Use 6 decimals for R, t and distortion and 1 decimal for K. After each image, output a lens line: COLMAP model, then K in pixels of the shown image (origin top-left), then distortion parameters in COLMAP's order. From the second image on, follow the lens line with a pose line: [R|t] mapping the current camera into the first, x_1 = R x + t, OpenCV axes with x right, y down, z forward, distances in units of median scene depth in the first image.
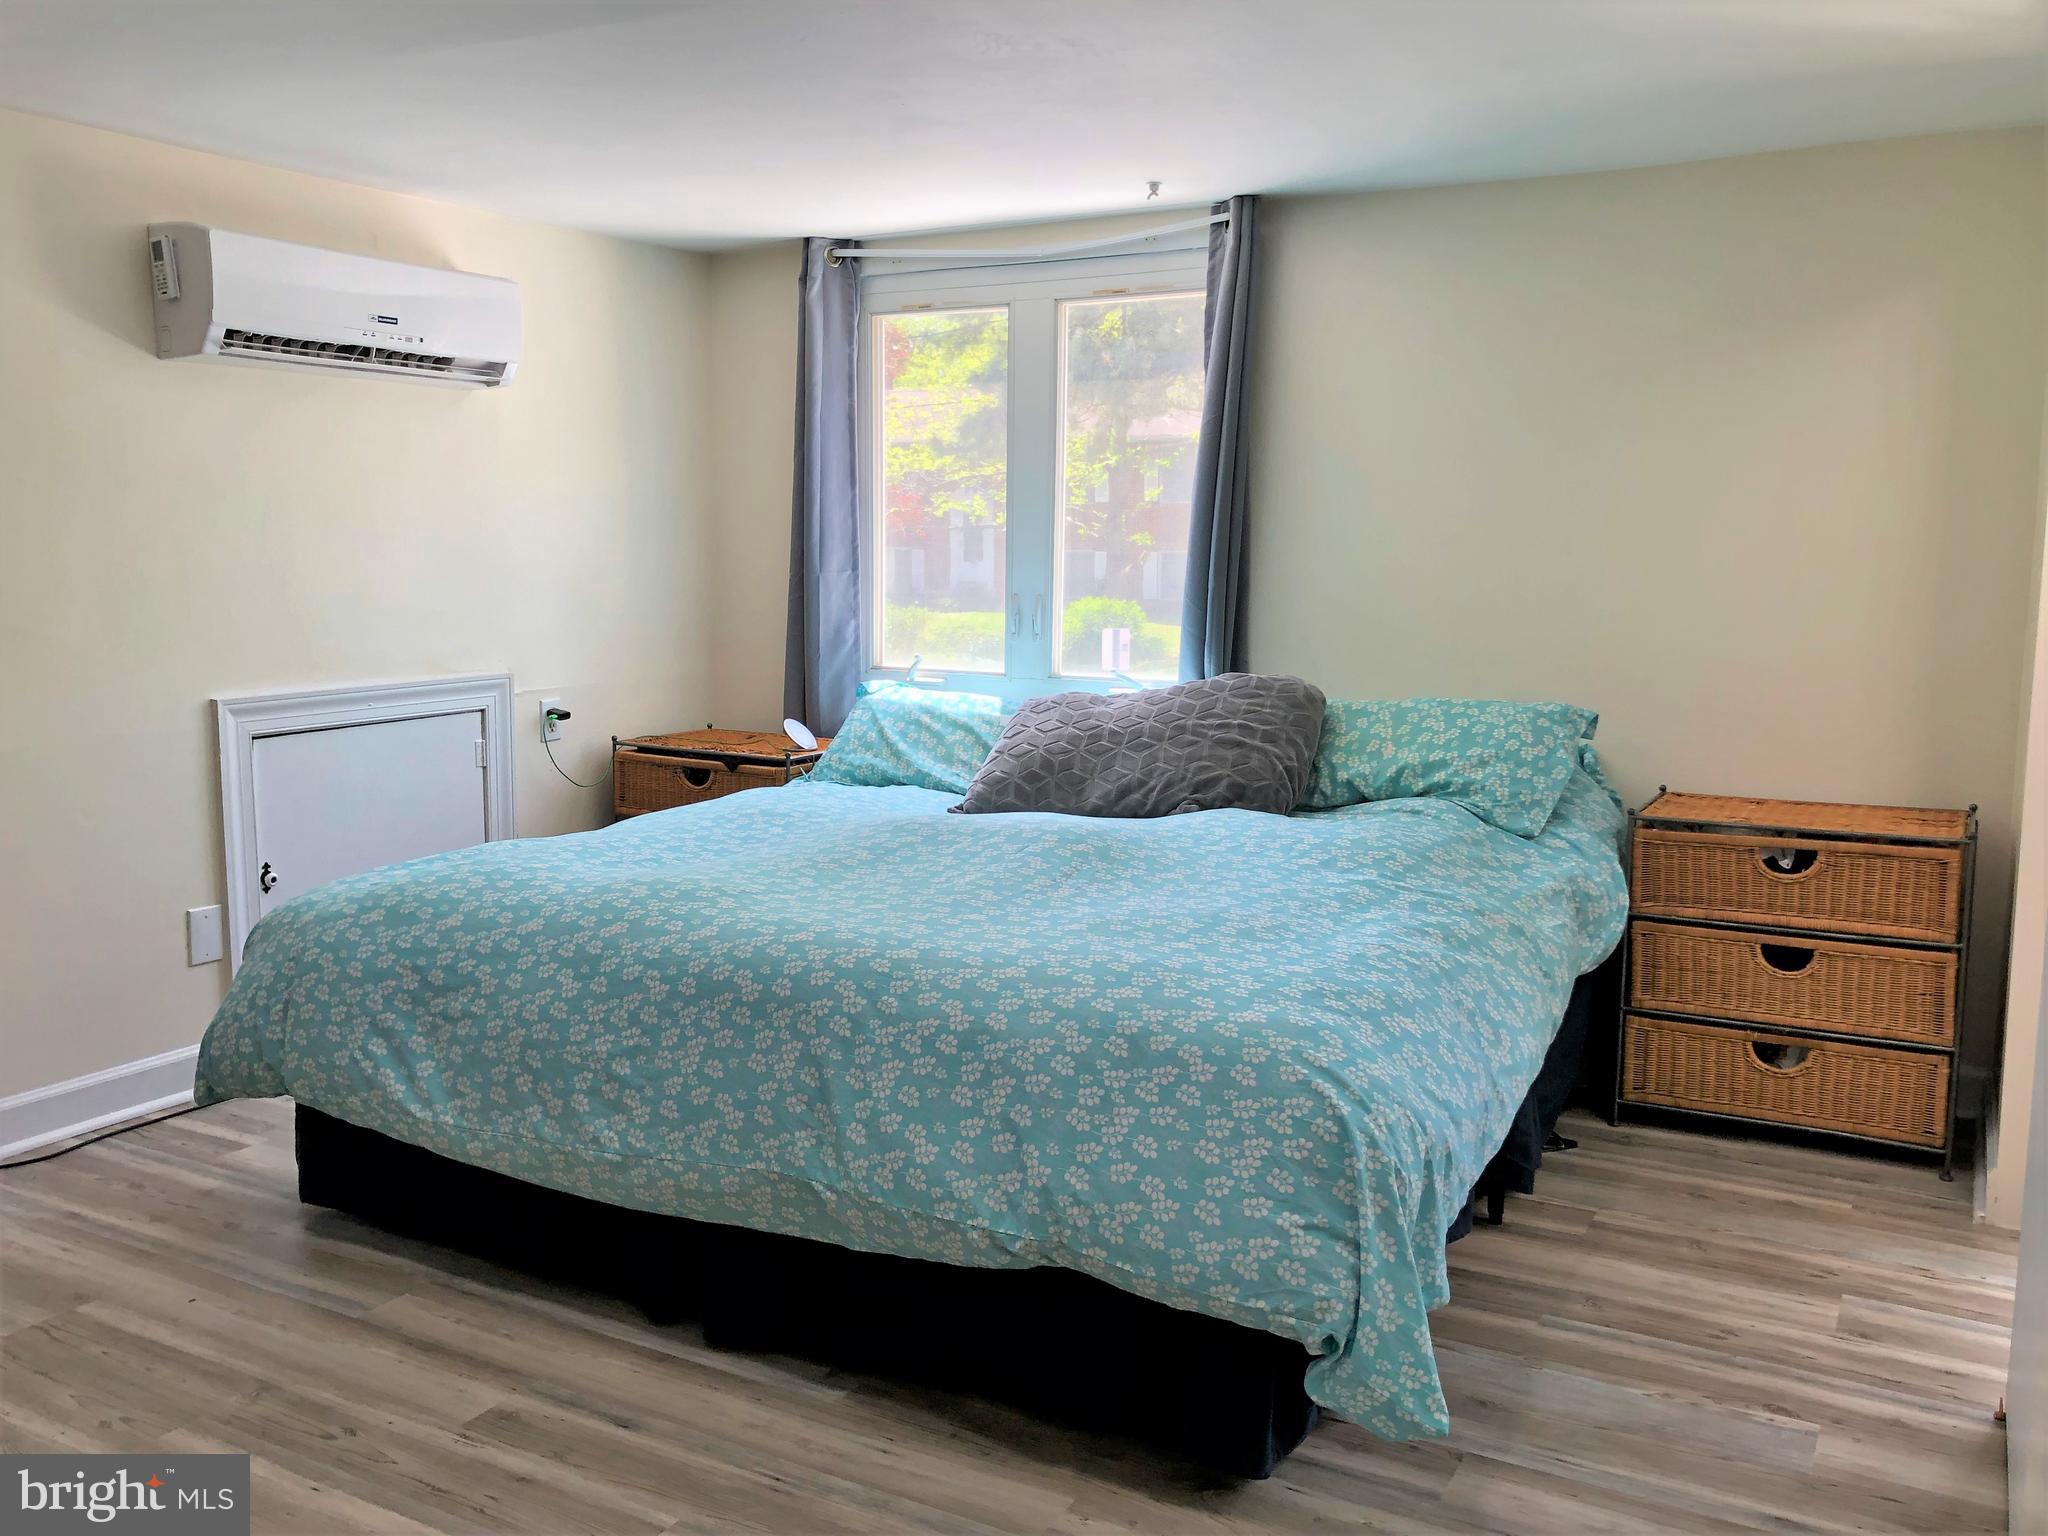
lens RADIAL K [[1667.6, 0, 1038.3], [0, 1667.6, 742.5], [0, 0, 1]] dist [0.122993, -0.319302]
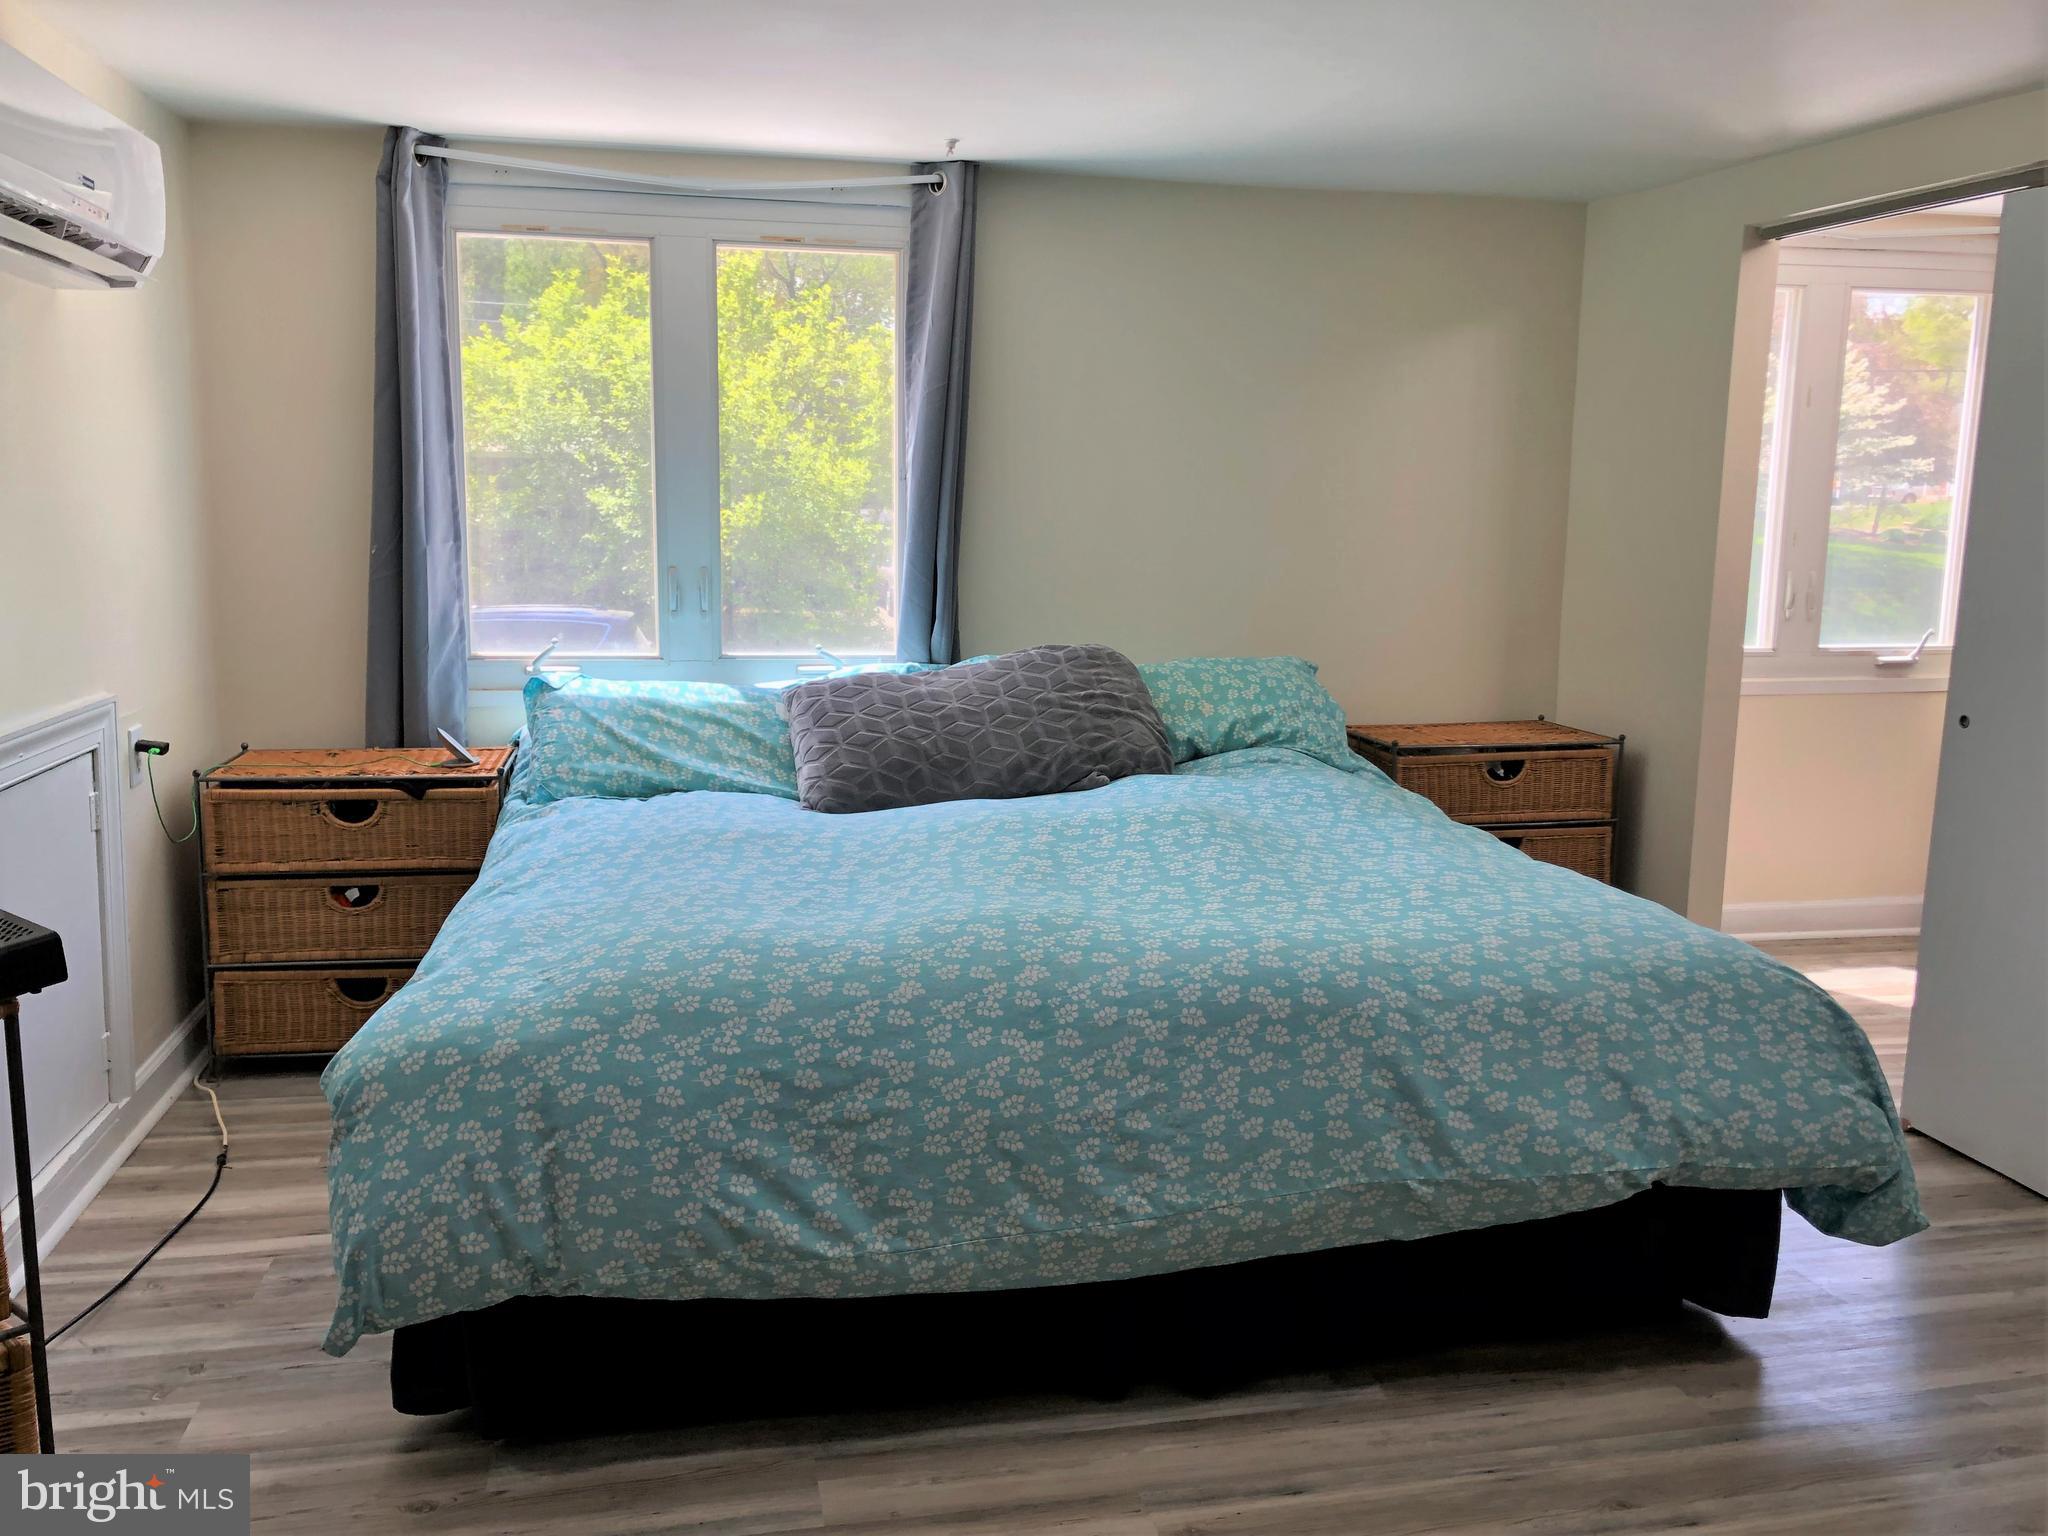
lens RADIAL K [[1667.6, 0, 1038.3], [0, 1667.6, 742.5], [0, 0, 1]] dist [0.122993, -0.319302]
pose [[0.753235, -0.088610, 0.651755, -0.782286], [0.068099, 0.996065, 0.056720, -0.056442], [-0.654217, 0.001660, 0.756305, 0.334418]]
